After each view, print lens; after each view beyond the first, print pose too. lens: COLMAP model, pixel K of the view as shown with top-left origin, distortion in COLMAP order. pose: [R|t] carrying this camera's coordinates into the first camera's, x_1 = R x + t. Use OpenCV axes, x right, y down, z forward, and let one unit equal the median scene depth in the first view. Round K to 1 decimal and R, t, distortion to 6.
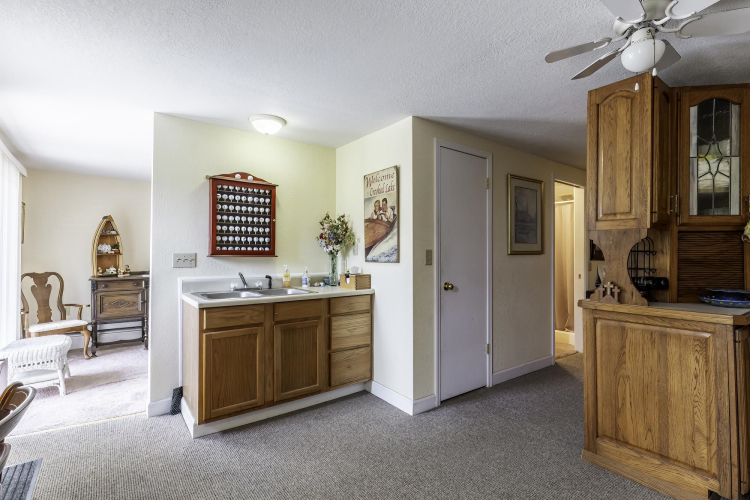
lens RADIAL K [[366.6, 0, 375.0], [0, 366.6, 250.0], [0, 0, 1]] dist [0.000899, 0.000121]
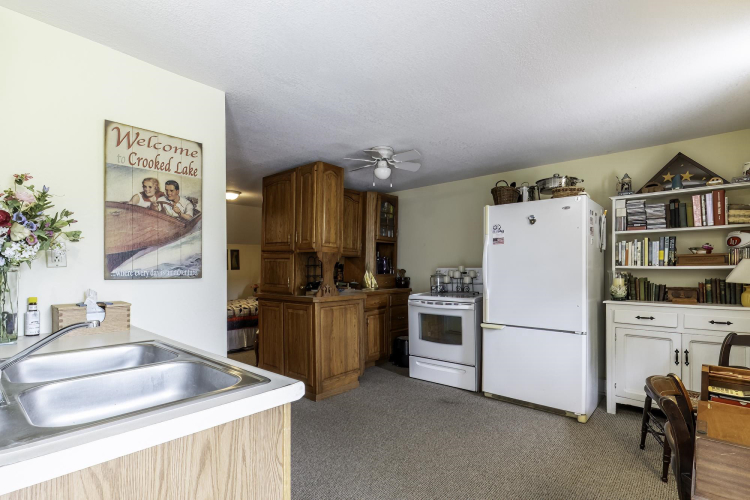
lens RADIAL K [[364.9, 0, 373.8], [0, 364.9, 268.6], [0, 0, 1]] dist [0.000265, -0.000030]
pose [[-0.211201, -0.000615, 0.977443, -0.685387], [-0.011978, 0.999926, -0.001959, 0.013036], [-0.977369, -0.012122, -0.211193, 0.782025]]
